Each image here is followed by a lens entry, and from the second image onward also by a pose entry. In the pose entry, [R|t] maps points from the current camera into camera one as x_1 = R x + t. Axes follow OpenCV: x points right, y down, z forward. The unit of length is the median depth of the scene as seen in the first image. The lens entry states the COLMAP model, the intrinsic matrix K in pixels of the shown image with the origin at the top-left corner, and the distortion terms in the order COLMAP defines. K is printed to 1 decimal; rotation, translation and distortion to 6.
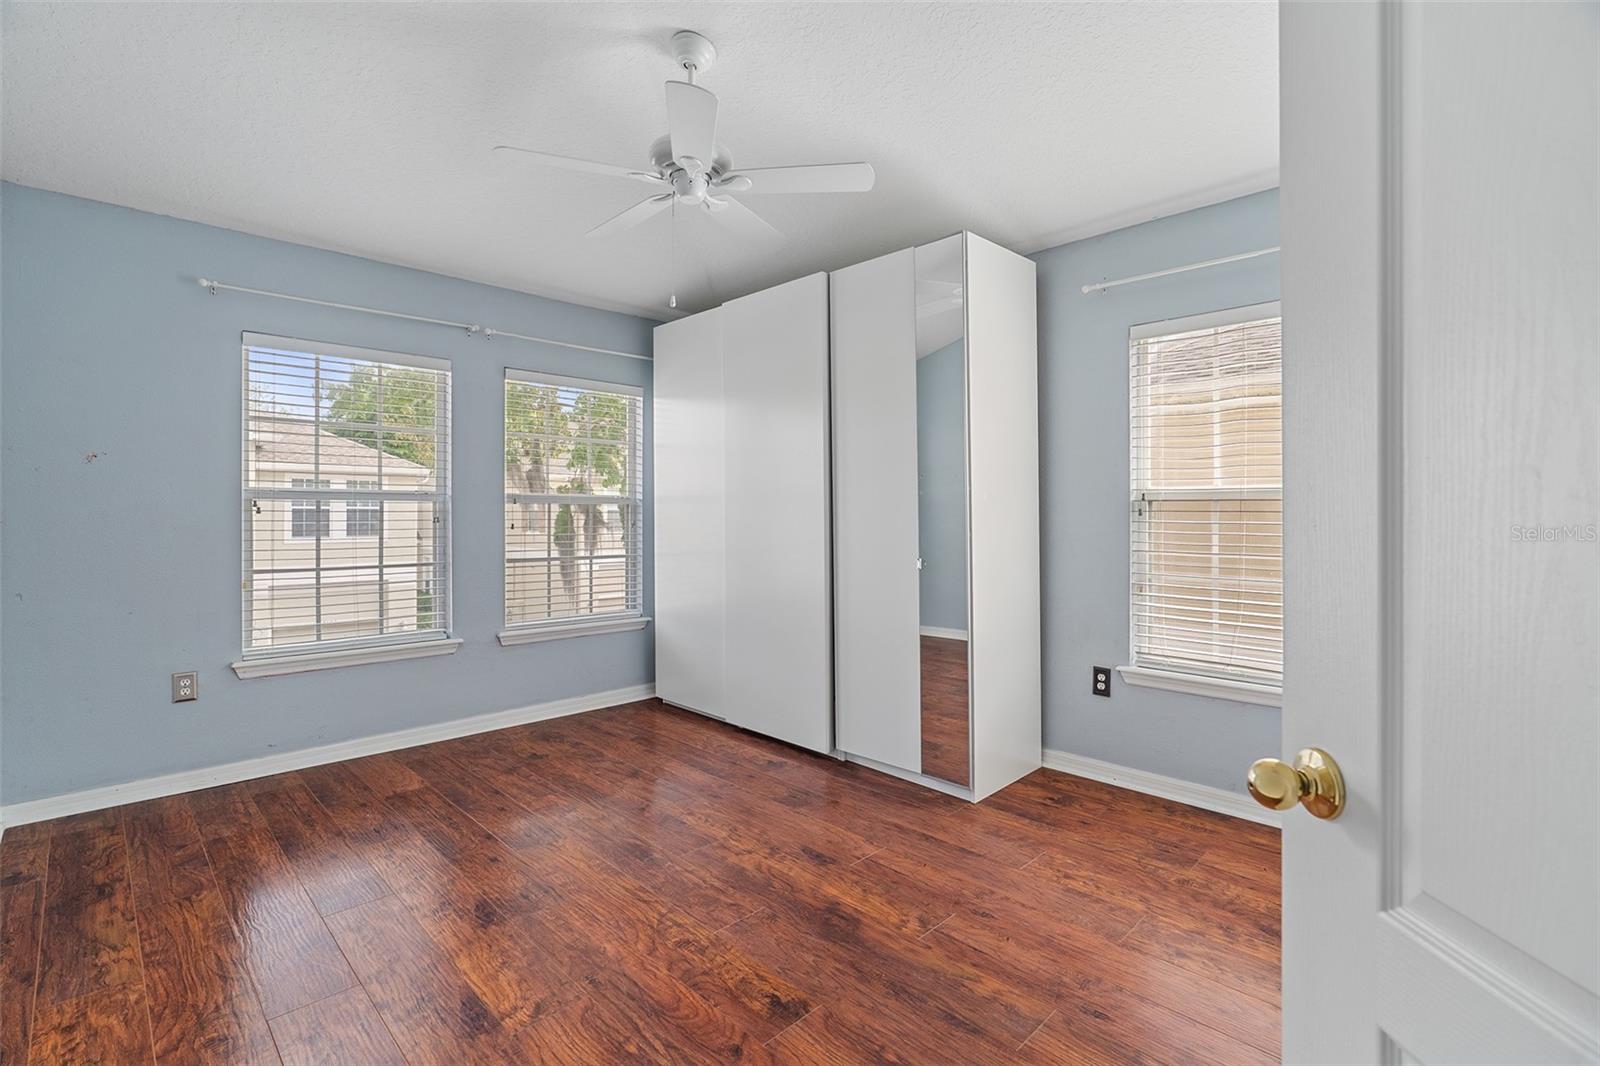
lens RADIAL K [[721.0, 0, 796.6], [0, 721.0, 528.9], [0, 0, 1]] dist [-0.008715, 0.001985]
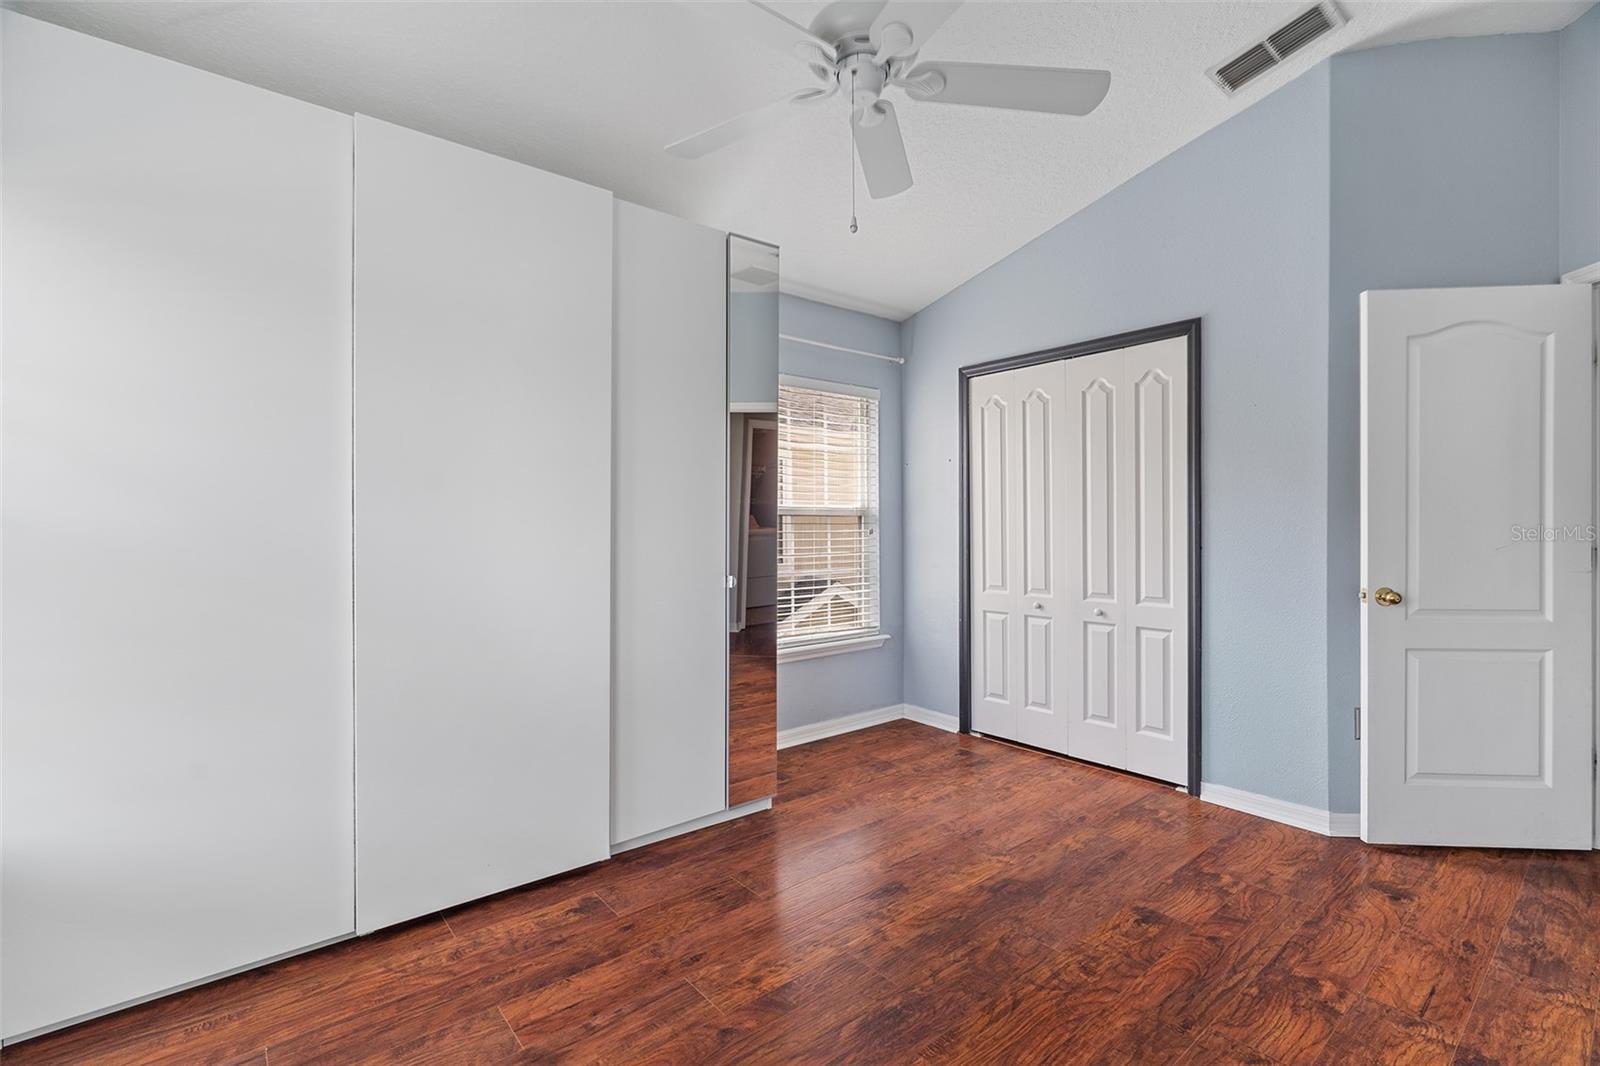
lens RADIAL K [[721.0, 0, 795.6], [0, 721.0, 539.6], [0, 0, 1]] dist [-0.008715, 0.001985]
pose [[0.100353, -0.021263, 0.994725, -0.930180], [0.026772, 0.999467, 0.018663, -0.023756], [-0.994592, 0.024757, 0.100869, 1.040409]]
